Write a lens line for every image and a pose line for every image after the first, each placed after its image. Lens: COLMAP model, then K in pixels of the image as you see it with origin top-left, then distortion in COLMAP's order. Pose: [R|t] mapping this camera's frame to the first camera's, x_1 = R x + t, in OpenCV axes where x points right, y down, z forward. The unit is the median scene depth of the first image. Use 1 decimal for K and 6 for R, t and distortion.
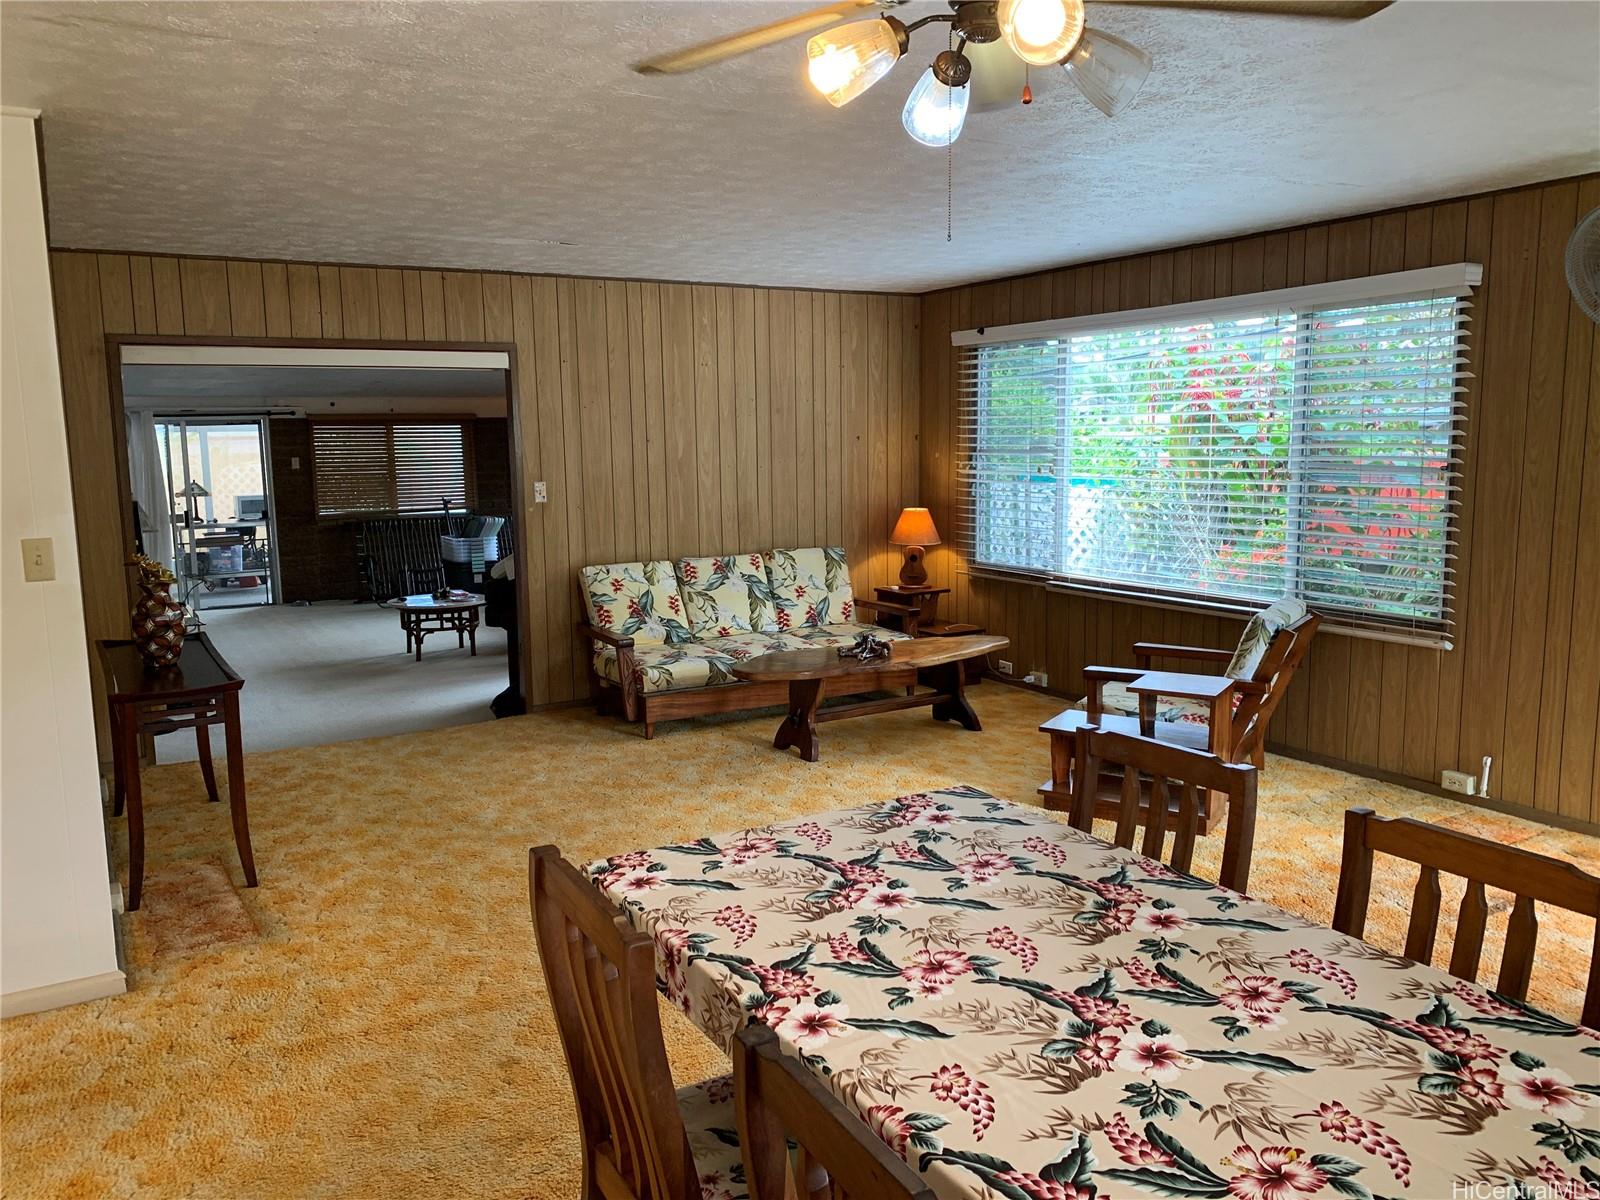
lens RADIAL K [[1228.3, 0, 800.8], [0, 1228.3, 603.3], [0, 0, 1]] dist [0.035097, -0.039397]
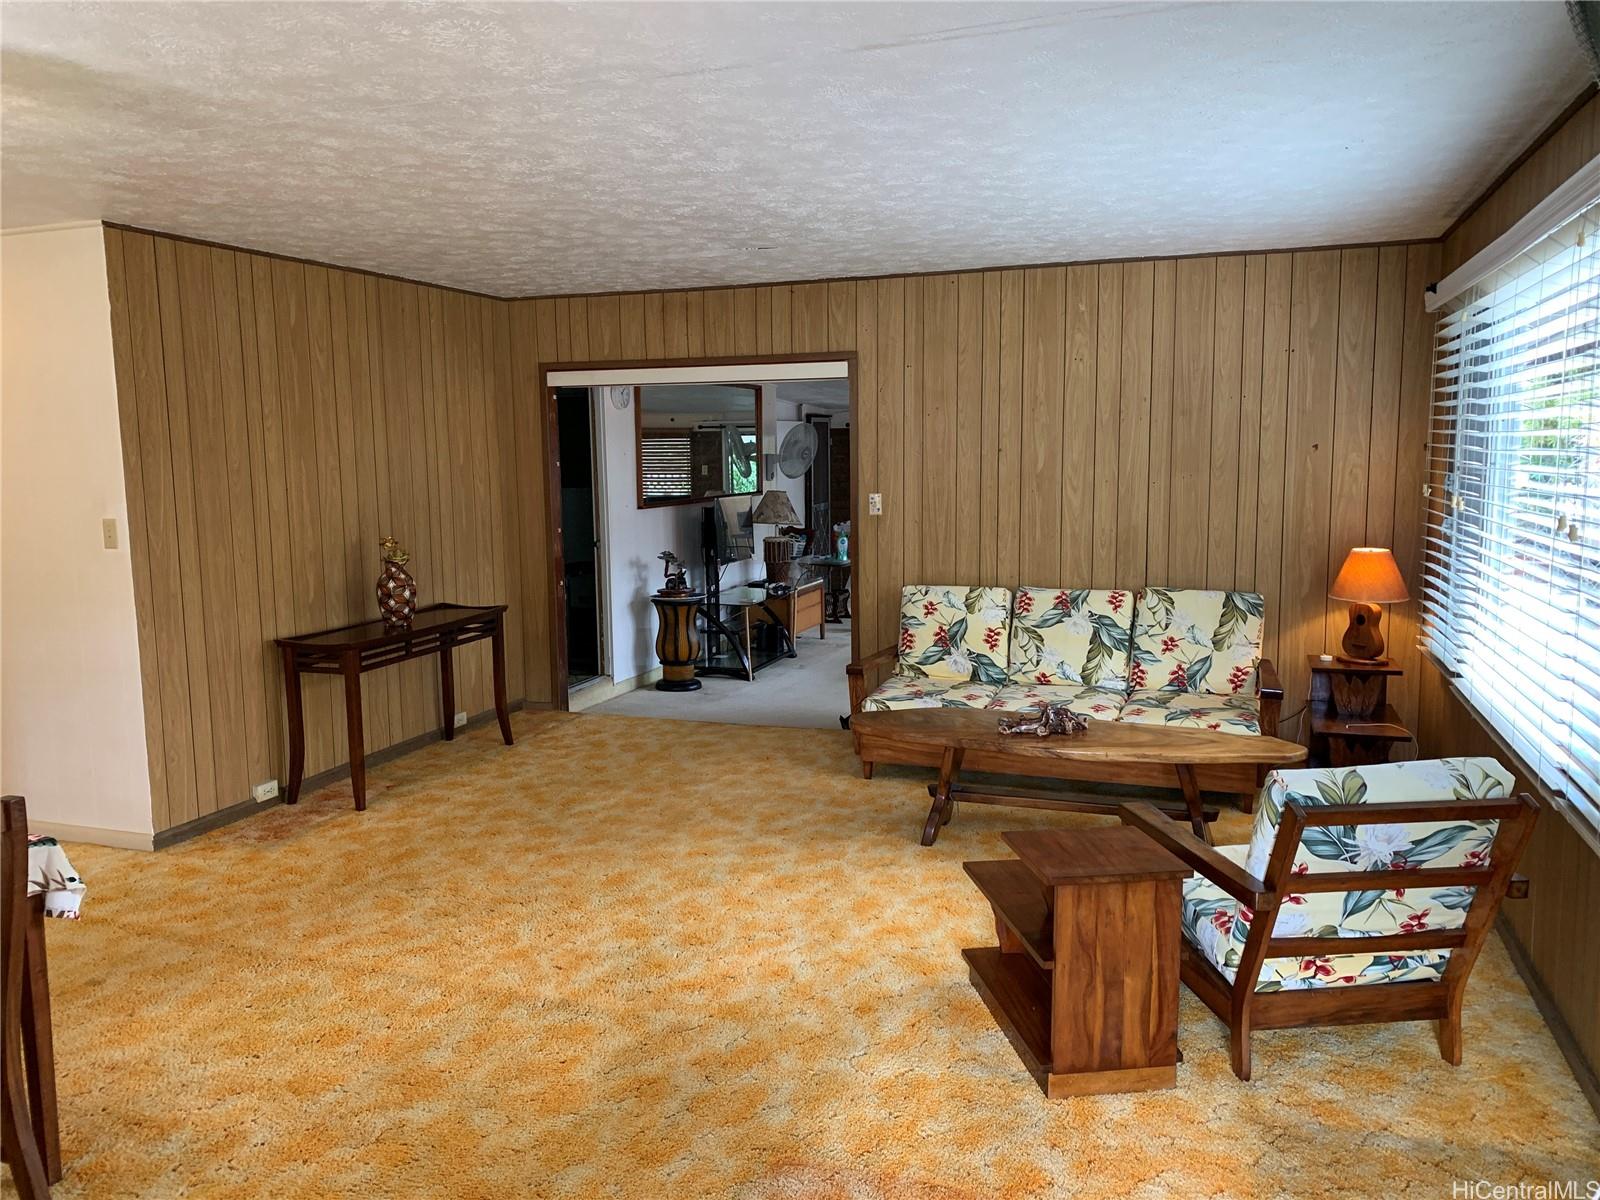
lens RADIAL K [[1228.3, 0, 802.7], [0, 1228.3, 601.3], [0, 0, 1]] dist [0.035097, -0.039397]
pose [[0.620469, 0.105234, -0.777139, 0.484110], [-0.101298, 0.993409, 0.053643, -0.057683], [0.777661, 0.045438, 0.627039, 0.340747]]
